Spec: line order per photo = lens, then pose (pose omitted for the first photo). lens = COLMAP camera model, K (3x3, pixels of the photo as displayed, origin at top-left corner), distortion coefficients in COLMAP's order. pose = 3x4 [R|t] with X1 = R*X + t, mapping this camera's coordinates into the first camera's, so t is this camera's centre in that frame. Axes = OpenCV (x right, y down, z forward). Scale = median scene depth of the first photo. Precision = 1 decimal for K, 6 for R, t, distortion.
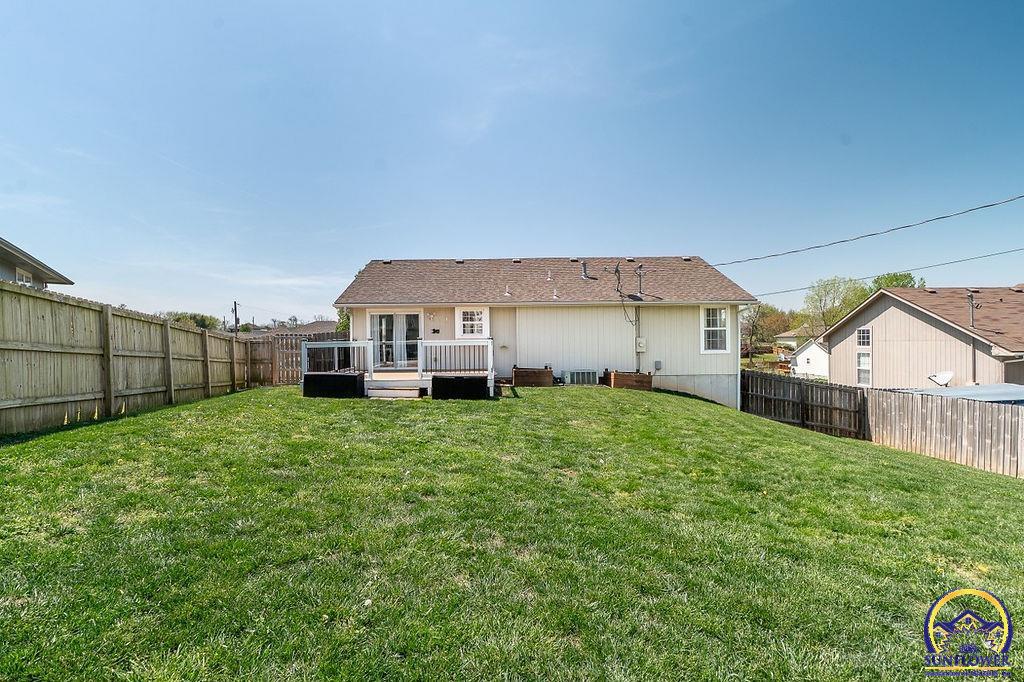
lens RADIAL K [[447.9, 0, 512.0], [0, 447.9, 341.0], [0, 0, 1]] dist [-0.000772, -0.000016]
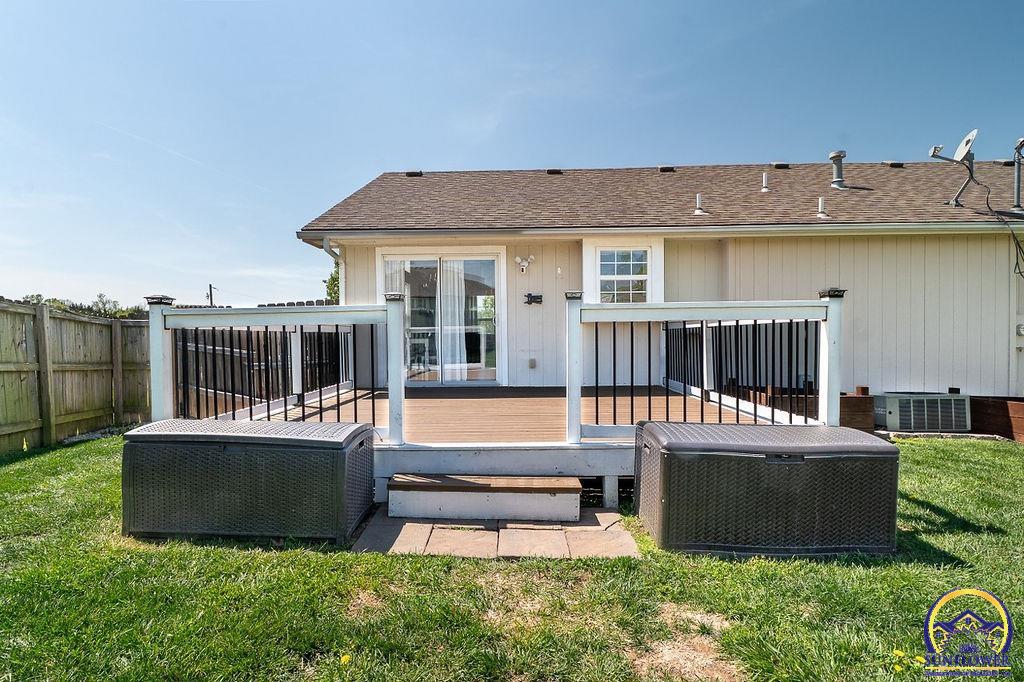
lens RADIAL K [[536.4, 0, 512.0], [0, 536.4, 341.0], [0, 0, 1]] dist [0.001440, 0.000150]
pose [[0.998166, 0.001489, -0.060520, -0.169810], [-0.000923, 0.999956, 0.009381, 0.015026], [0.060531, -0.009308, 0.998123, 0.511181]]
